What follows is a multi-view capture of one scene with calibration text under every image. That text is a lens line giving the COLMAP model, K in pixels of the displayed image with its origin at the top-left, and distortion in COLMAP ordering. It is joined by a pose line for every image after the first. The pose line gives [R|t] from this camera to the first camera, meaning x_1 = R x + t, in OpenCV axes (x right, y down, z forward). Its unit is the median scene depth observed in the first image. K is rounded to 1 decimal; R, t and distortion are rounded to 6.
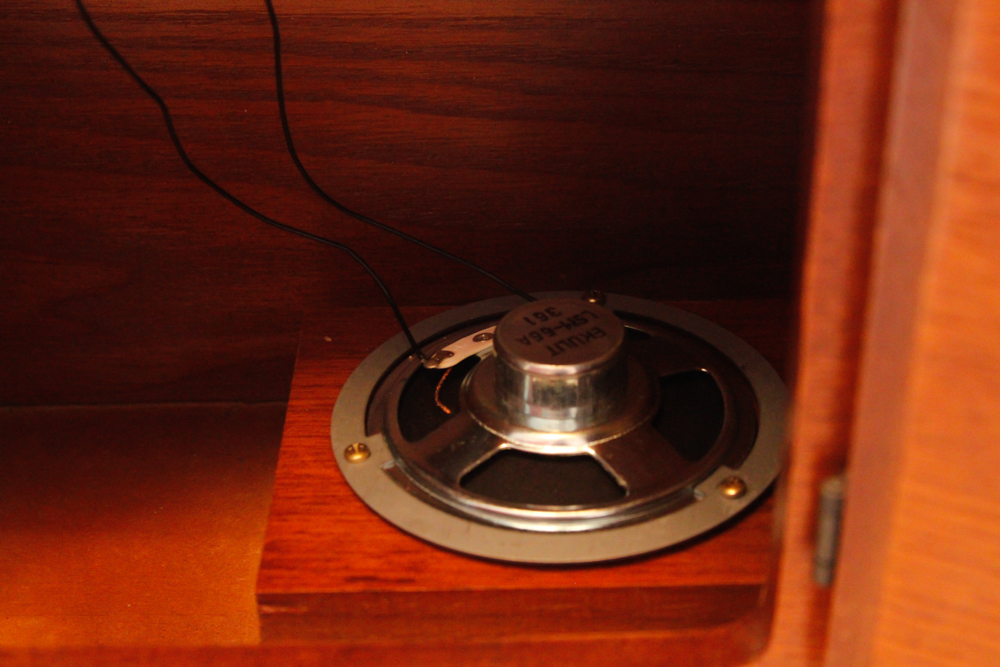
lens RADIAL K [[1979.9, 0, 501.6], [0, 1979.9, 337.3], [0, 0, 1]] dist [0.008782, 0.000000]
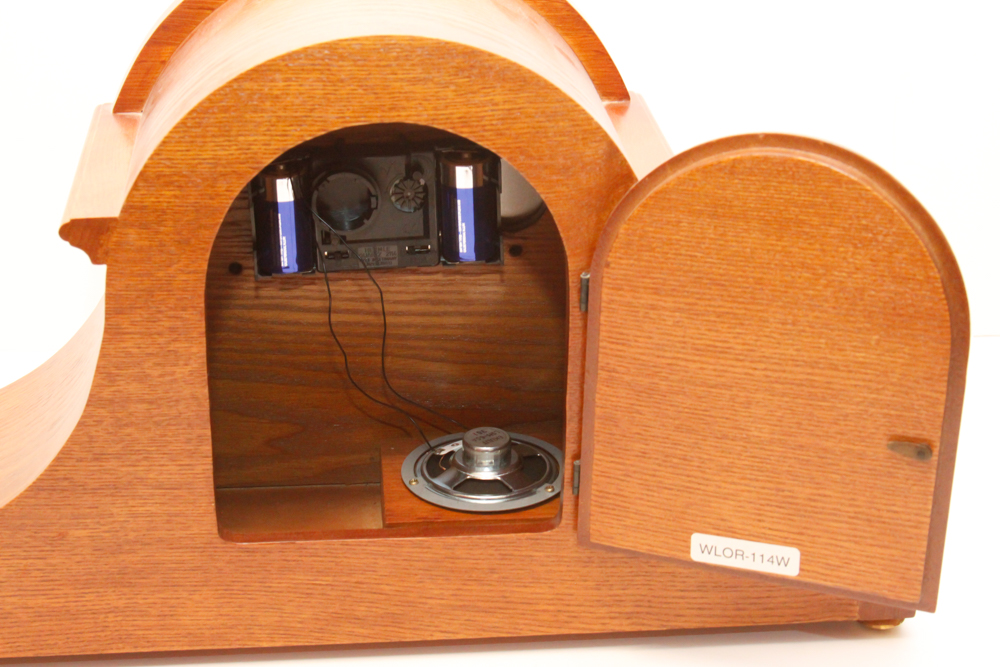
lens RADIAL K [[1987.8, 0, 499.5], [0, 1987.8, 333.4], [0, 0, 1]] dist [-0.015051, 0.000000]
pose [[0.996340, -0.002516, 0.085442, -0.191653], [0.014826, 0.989502, -0.143754, 0.255424], [-0.084183, 0.144495, 0.985918, -1.778251]]
